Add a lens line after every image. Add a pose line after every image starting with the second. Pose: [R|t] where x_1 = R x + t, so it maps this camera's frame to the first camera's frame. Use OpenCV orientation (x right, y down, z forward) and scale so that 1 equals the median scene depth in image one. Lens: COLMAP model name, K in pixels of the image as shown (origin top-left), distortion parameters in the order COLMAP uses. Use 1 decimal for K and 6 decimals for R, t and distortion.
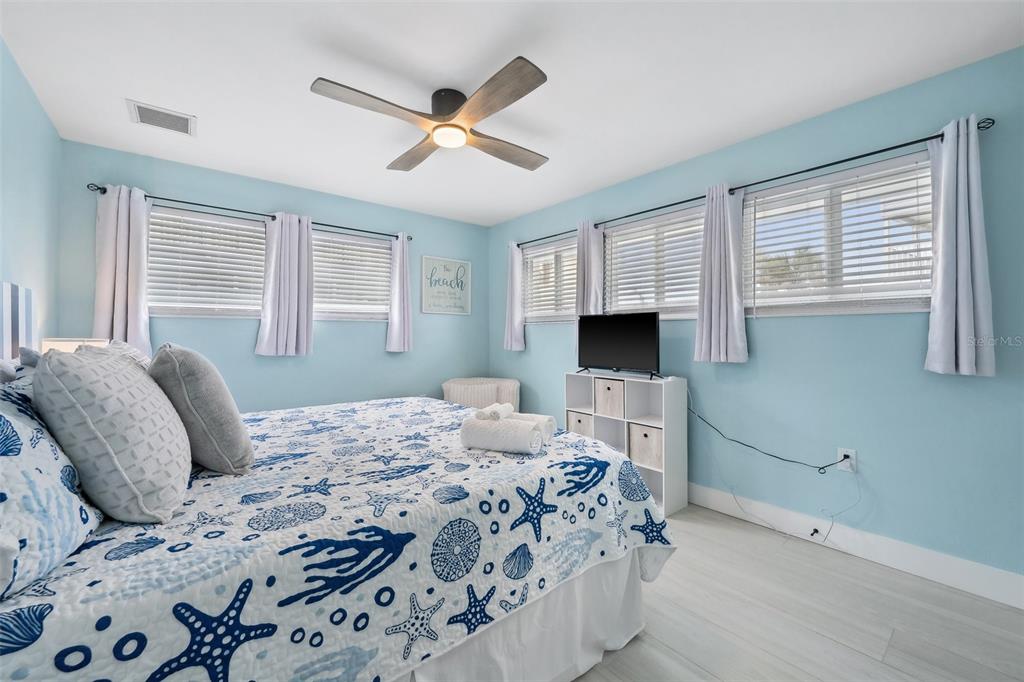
lens RADIAL K [[406.9, 0, 512.0], [0, 406.9, 341.0], [0, 0, 1]] dist [-0.004958, -0.000193]
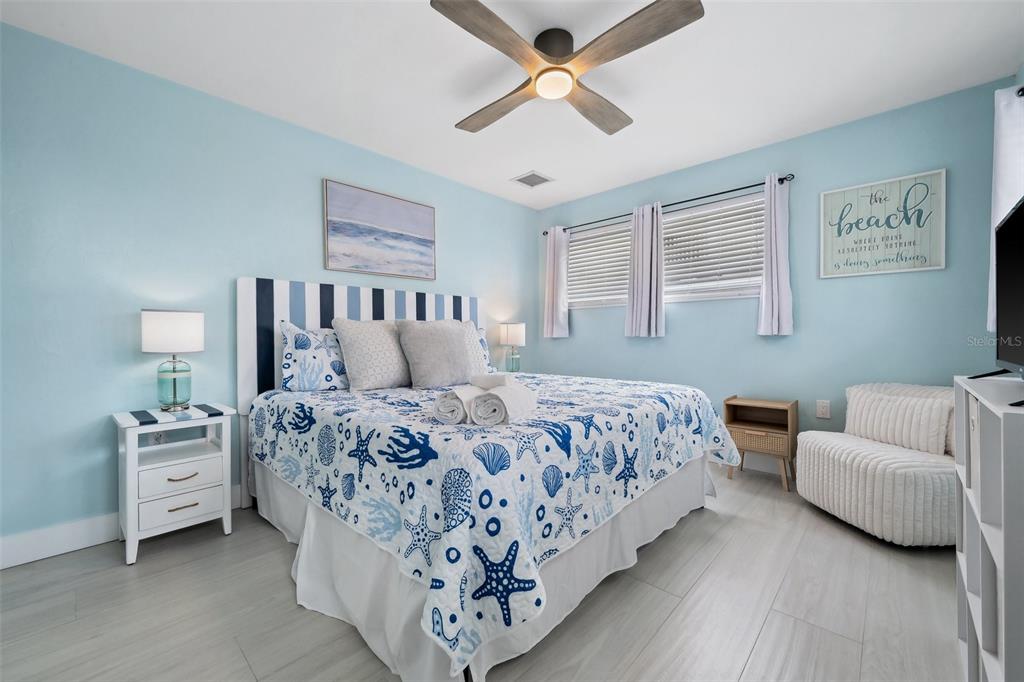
lens RADIAL K [[405.3, 0, 512.0], [0, 405.3, 341.0], [0, 0, 1]] dist [-0.000082, -0.000090]
pose [[0.124905, 0.006273, -0.992149, 0.720457], [-0.008748, 0.999948, 0.005221, 0.066324], [0.992130, 0.008027, 0.124954, 0.769836]]
